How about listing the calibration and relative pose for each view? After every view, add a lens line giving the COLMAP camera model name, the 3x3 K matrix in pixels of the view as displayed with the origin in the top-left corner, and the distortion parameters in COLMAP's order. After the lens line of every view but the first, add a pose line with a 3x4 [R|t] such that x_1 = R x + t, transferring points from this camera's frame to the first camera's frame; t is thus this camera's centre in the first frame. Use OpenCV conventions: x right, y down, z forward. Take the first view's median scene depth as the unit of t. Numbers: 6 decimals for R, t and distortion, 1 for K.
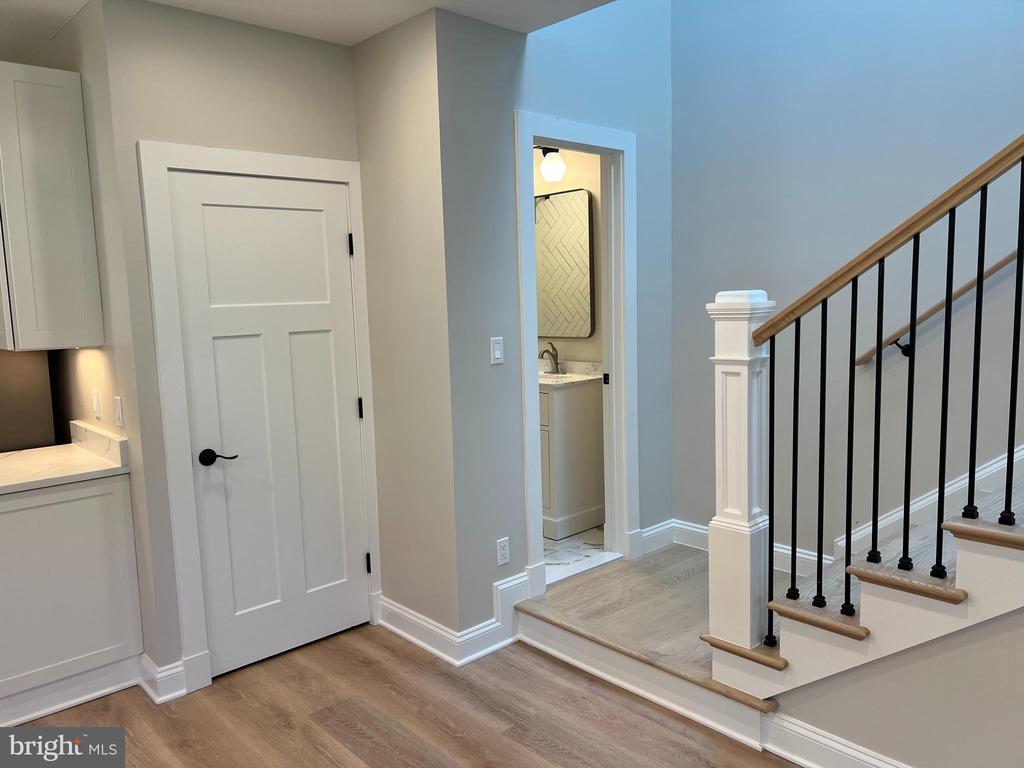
lens RADIAL K [[761.2, 0, 516.9], [0, 761.2, 383.4], [0, 0, 1]] dist [0.025541, -0.033616]
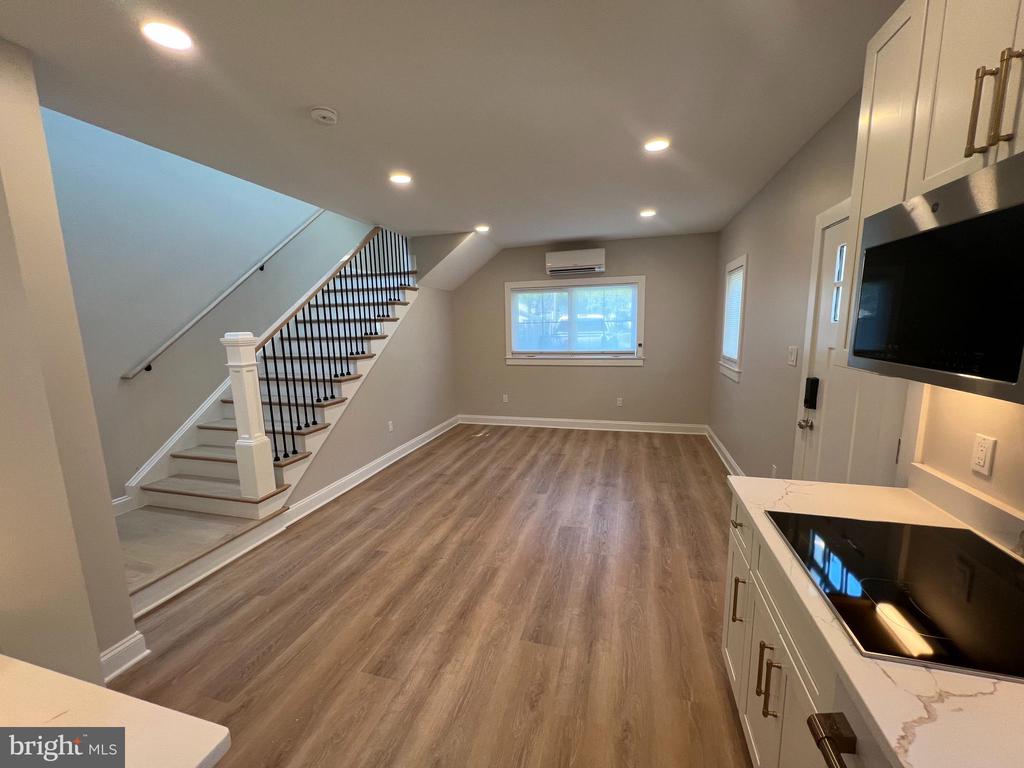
lens RADIAL K [[410.6, 0, 517.3], [0, 410.6, 392.9], [0, 0, 1]] dist [-0.009680, 0.000421]
pose [[-0.534703, -0.095548, 0.839621, -1.030315], [0.134403, 0.971324, 0.196128, -0.070761], [-0.834283, 0.217718, -0.506528, 0.917196]]
